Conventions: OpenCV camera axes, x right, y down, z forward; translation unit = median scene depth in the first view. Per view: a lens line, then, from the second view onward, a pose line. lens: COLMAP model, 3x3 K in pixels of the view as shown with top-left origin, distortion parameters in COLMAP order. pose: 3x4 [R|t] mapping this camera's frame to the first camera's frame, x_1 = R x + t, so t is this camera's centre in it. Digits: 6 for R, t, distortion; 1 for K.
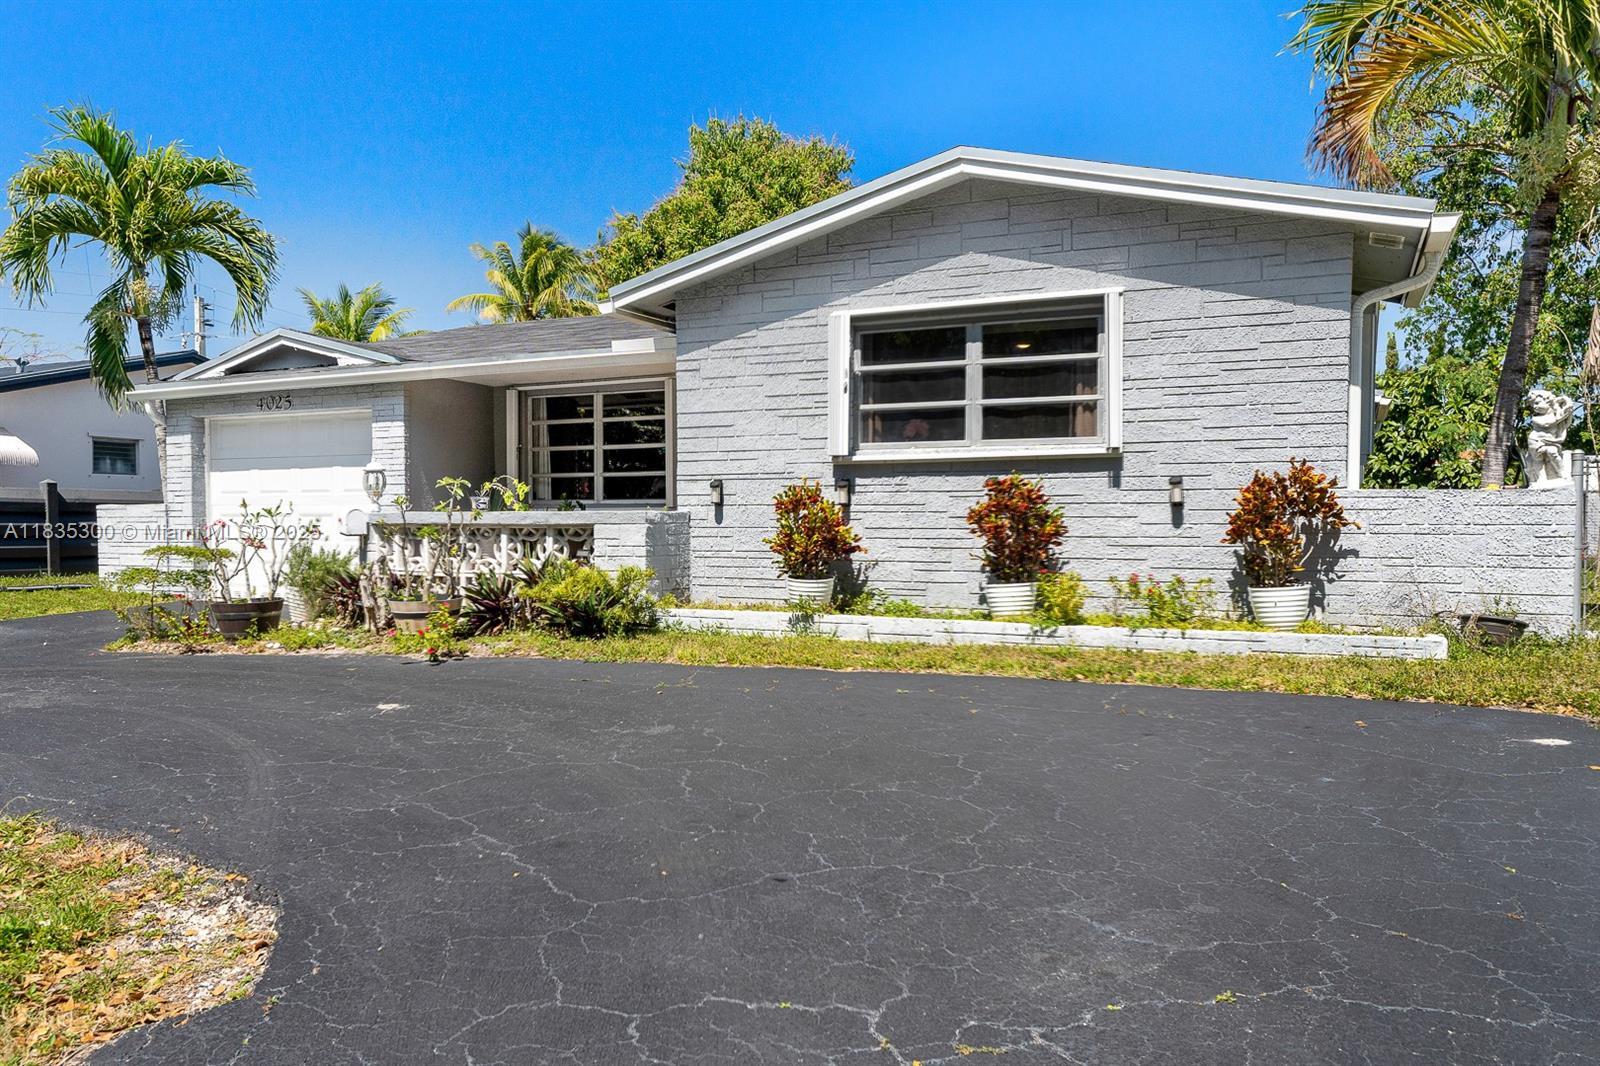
lens RADIAL K [[1111.0, 0, 799.9], [0, 1111.0, 533.0], [0, 0, 1]] dist [-0.007515, 0.000628]
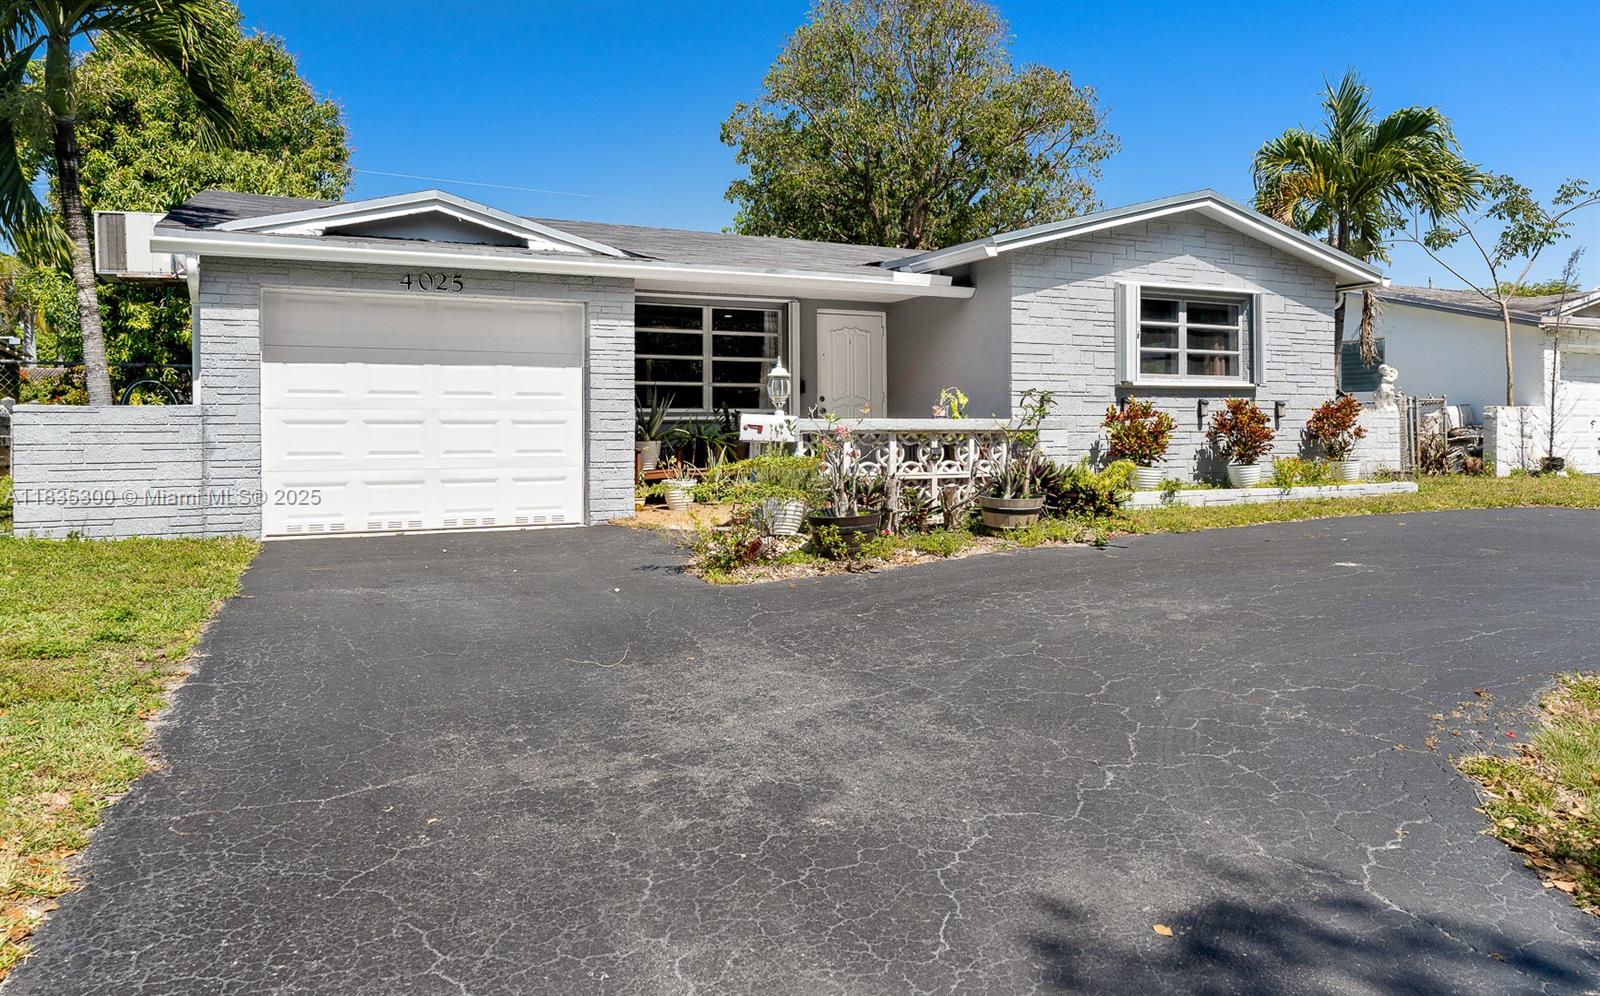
lens RADIAL K [[920.4, 0, 790.9], [0, 920.4, 426.2], [0, 0, 1]] dist [-0.000020, 0.000299]
pose [[0.675223, -0.001724, 0.737611, -1.081789], [0.011273, 0.999905, -0.007982, -0.006722], [-0.737527, 0.013705, 0.675178, 0.495753]]
